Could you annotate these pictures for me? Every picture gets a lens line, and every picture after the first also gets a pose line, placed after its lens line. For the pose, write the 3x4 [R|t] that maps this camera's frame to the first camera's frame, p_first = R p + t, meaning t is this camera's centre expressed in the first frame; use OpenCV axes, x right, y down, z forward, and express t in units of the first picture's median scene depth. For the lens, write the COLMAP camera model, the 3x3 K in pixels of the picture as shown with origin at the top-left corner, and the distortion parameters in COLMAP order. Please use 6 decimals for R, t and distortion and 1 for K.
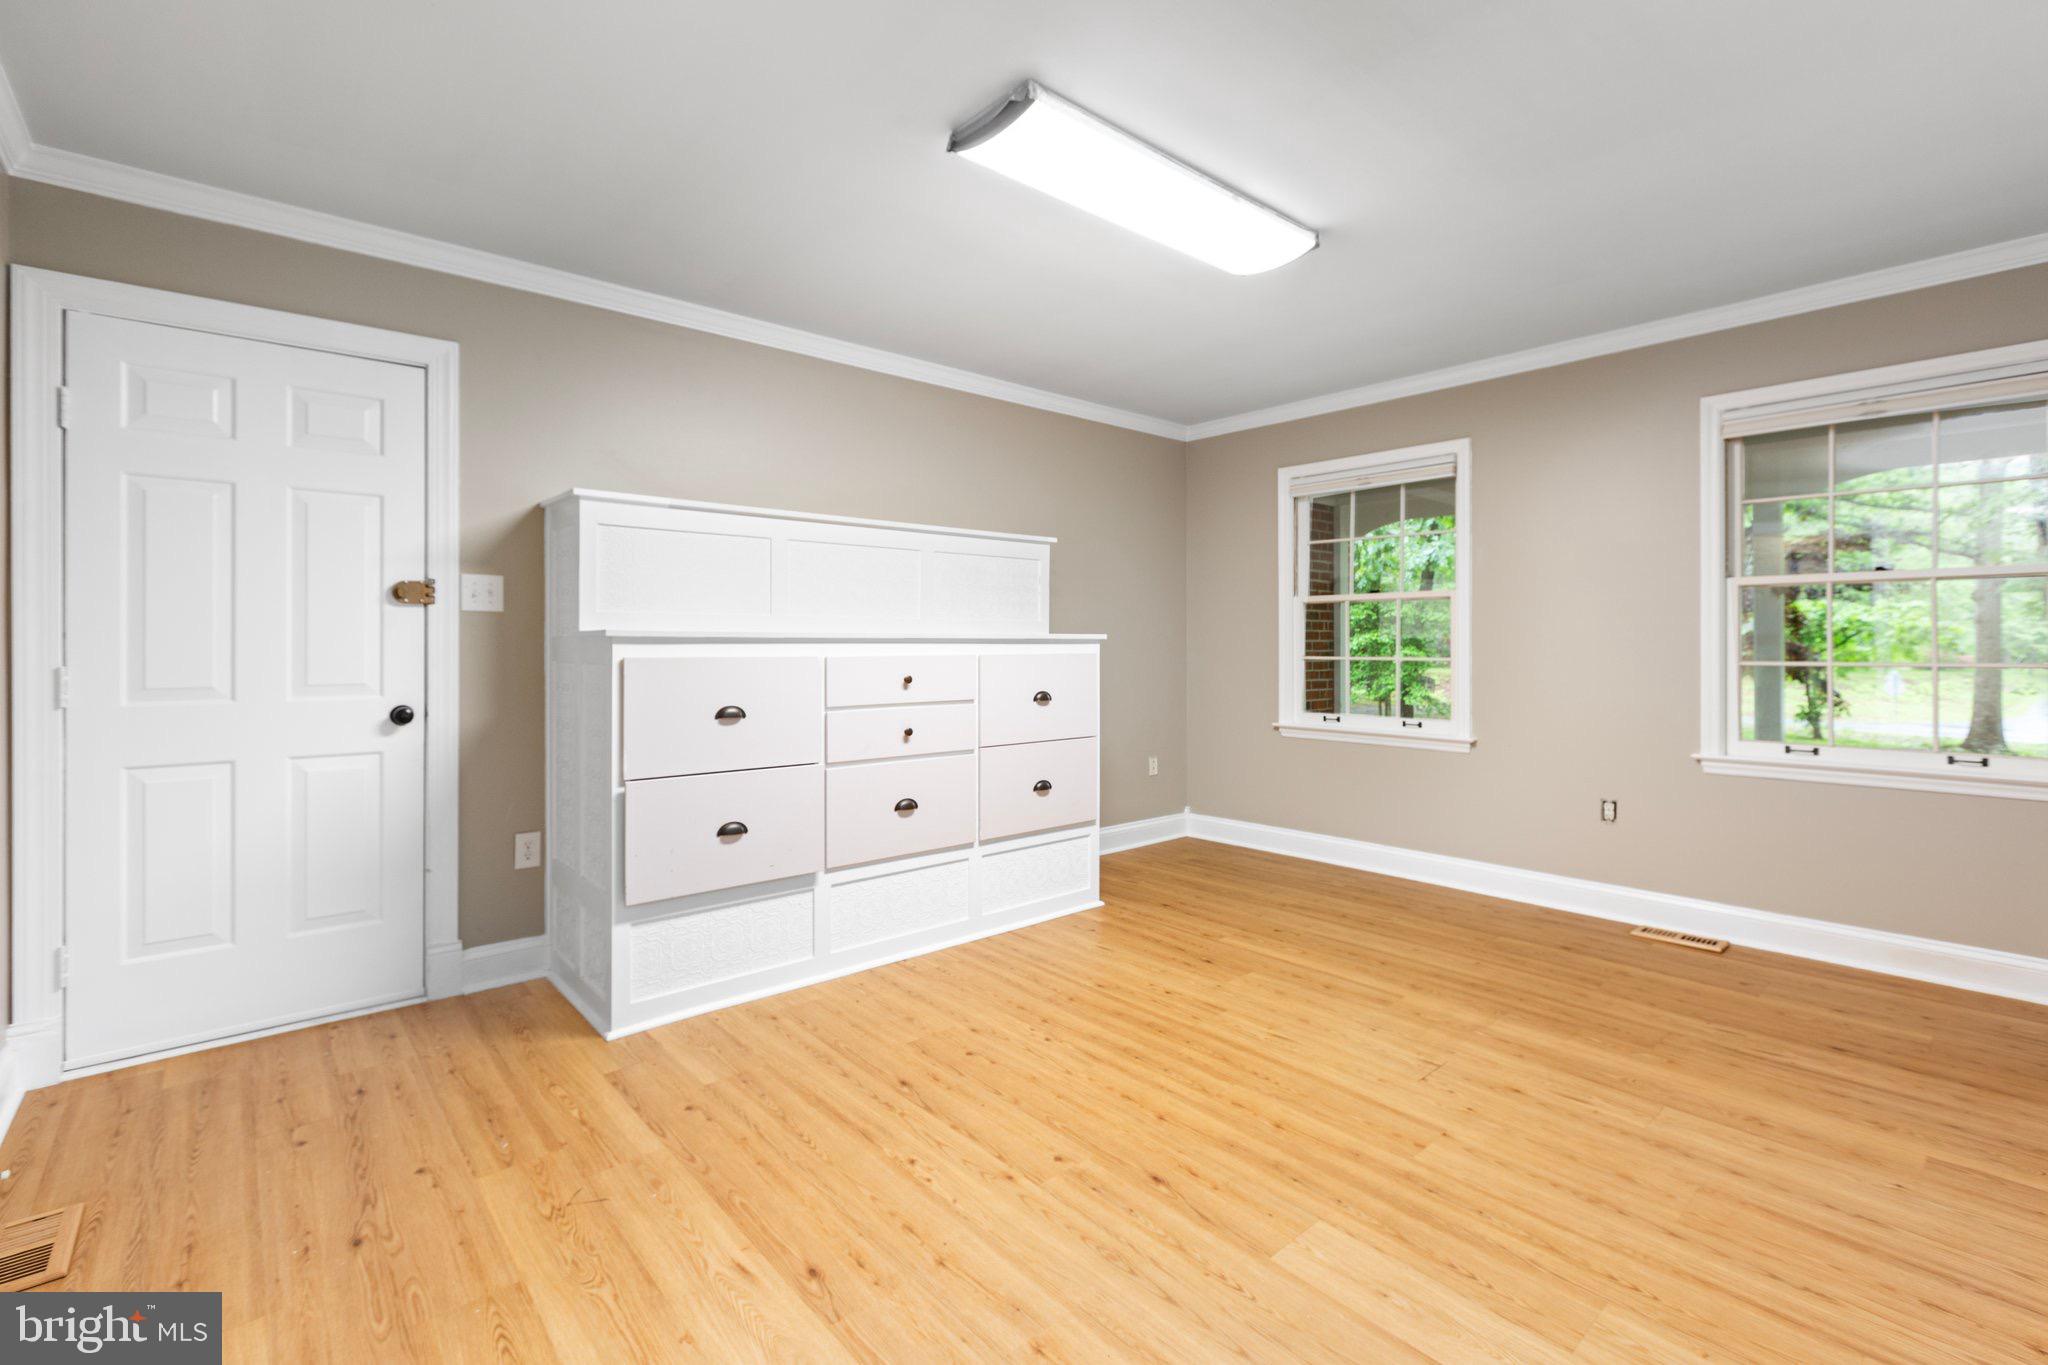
lens RADIAL K [[913.3, 0, 1034.2], [0, 913.3, 648.1], [0, 0, 1]] dist [0.002915, 0.000270]
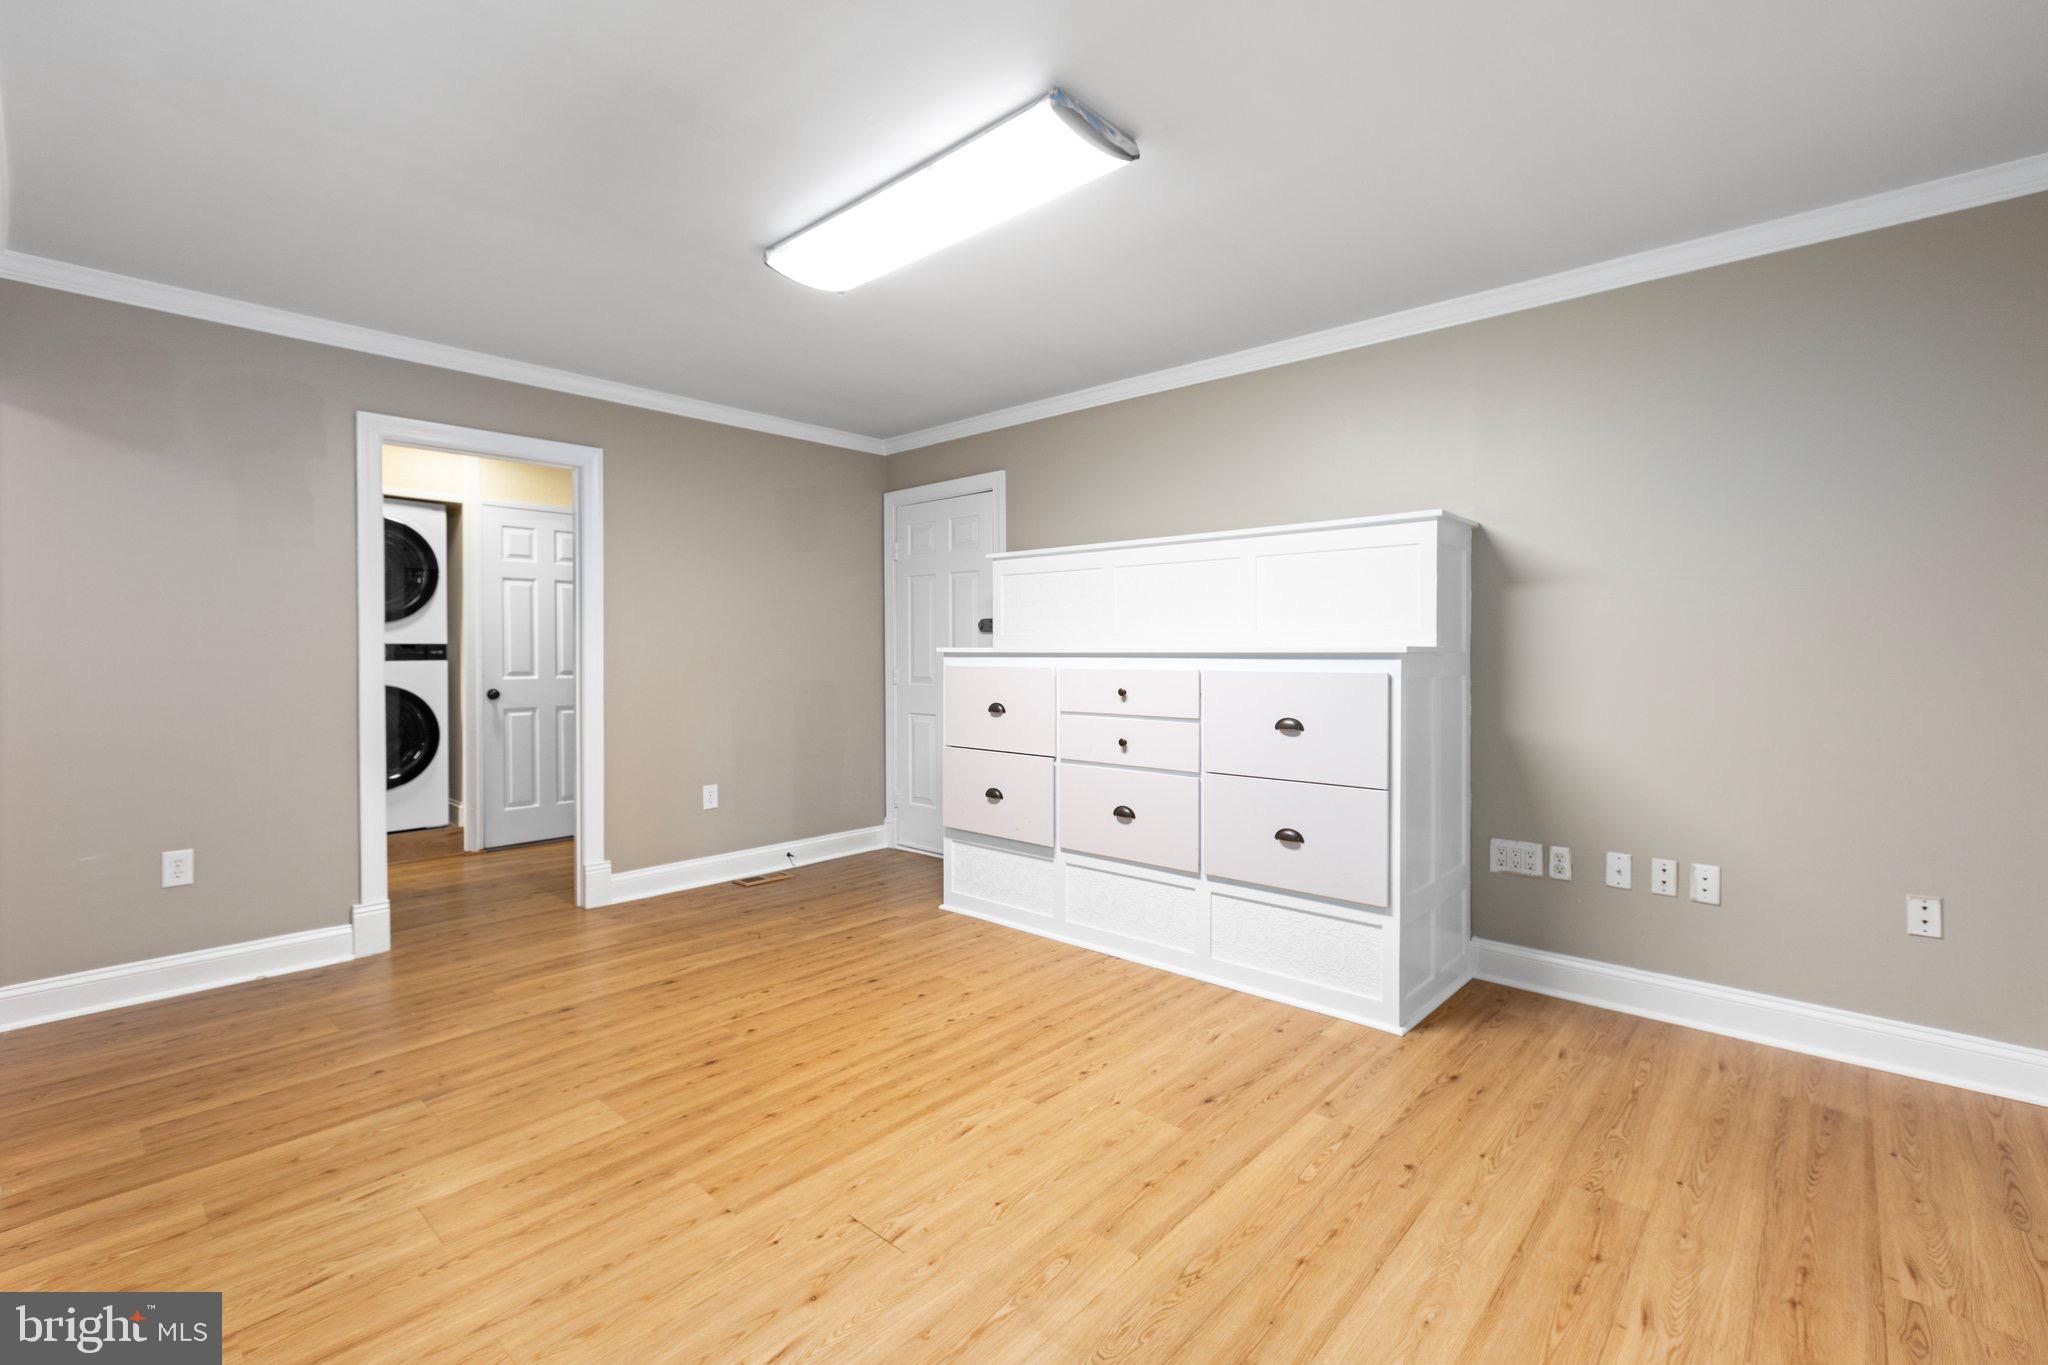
lens RADIAL K [[913.3, 0, 1019.4], [0, 913.3, 678.1], [0, 0, 1]] dist [0.002915, 0.000270]
pose [[0.101982, 0.025036, -0.994471, 1.092004], [-0.005199, 0.999683, 0.024634, -0.007502], [0.994773, 0.002658, 0.102080, 0.963652]]
